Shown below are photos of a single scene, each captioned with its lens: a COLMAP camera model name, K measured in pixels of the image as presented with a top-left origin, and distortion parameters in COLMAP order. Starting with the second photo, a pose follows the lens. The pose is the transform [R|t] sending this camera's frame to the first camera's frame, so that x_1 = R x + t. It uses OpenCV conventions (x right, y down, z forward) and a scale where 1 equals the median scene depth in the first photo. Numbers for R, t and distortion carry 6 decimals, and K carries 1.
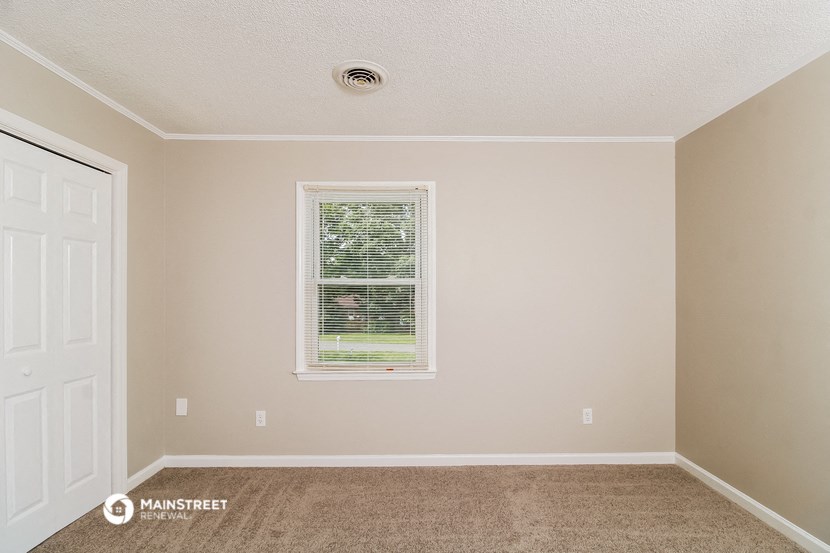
lens RADIAL K [[392.5, 0, 418.4], [0, 392.5, 296.1], [0, 0, 1]] dist [0.001375, -0.000052]
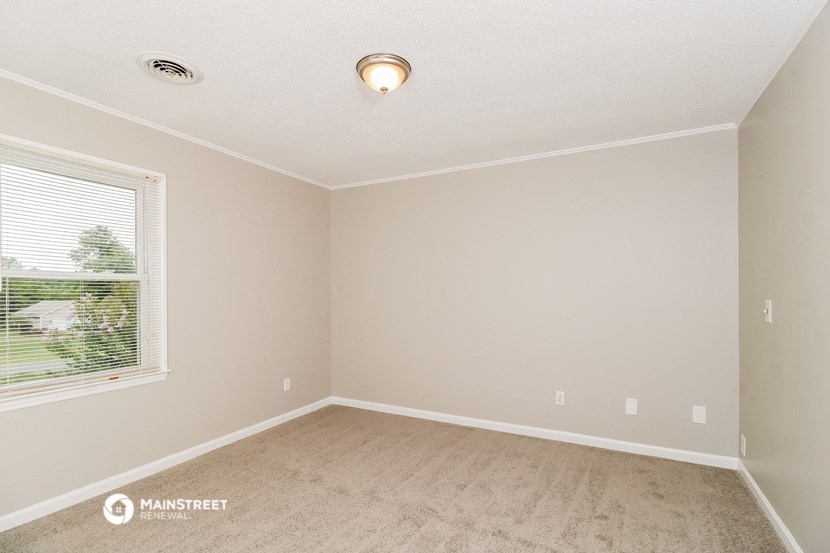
lens RADIAL K [[392.5, 0, 418.4], [0, 392.5, 296.1], [0, 0, 1]] dist [0.001375, -0.000052]
pose [[0.470893, -0.008859, 0.882146, -0.526899], [0.004588, 0.999961, 0.007593, 0.001802], [-0.882179, 0.000472, 0.470915, -0.004966]]
